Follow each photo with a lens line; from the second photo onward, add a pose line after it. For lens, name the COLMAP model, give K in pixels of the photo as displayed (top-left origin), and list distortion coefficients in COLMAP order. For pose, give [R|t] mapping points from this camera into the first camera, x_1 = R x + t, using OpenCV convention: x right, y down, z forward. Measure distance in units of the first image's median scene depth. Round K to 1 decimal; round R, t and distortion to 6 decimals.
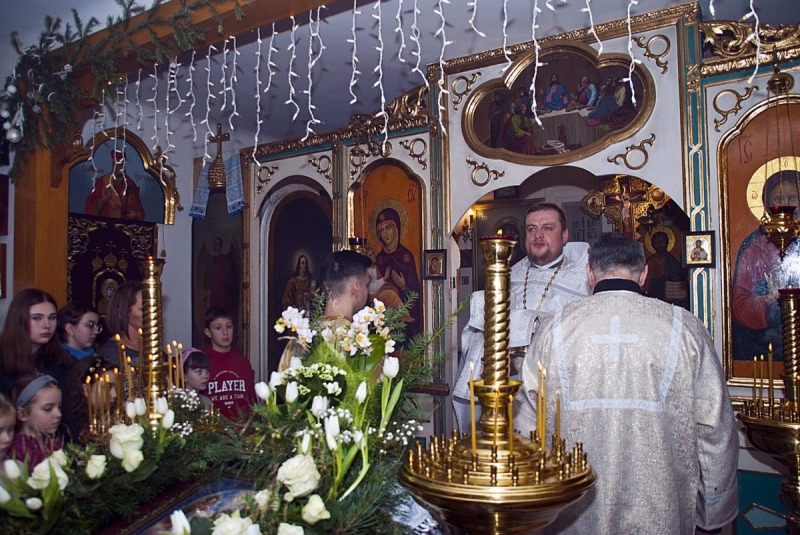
lens RADIAL K [[647.5, 0, 392.3], [0, 647.5, 267.3], [0, 0, 1]] dist [-0.075540, 0.070981]
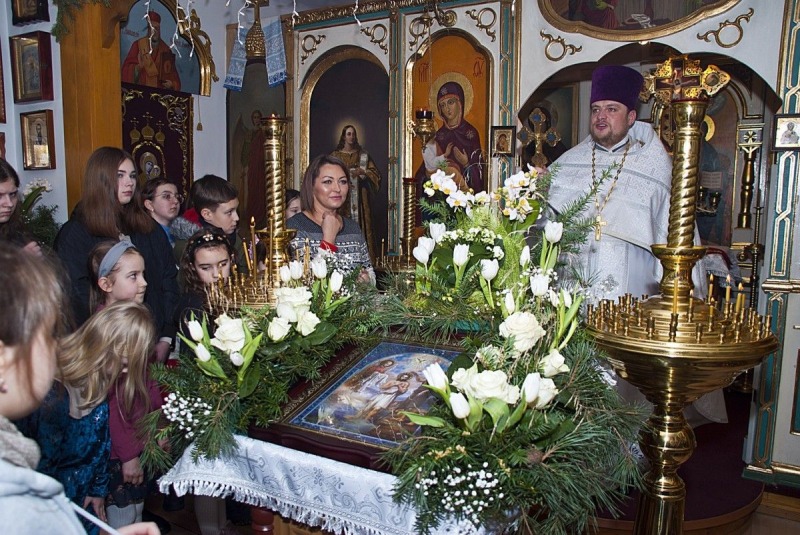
lens RADIAL K [[647.5, 0, 396.9], [0, 647.5, 276.9], [0, 0, 1]] dist [-0.075540, 0.070981]
pose [[0.998969, 0.018557, 0.041421, -0.131058], [-0.025833, 0.982826, 0.182715, 0.022156], [-0.037319, -0.183597, 0.982293, 0.009073]]
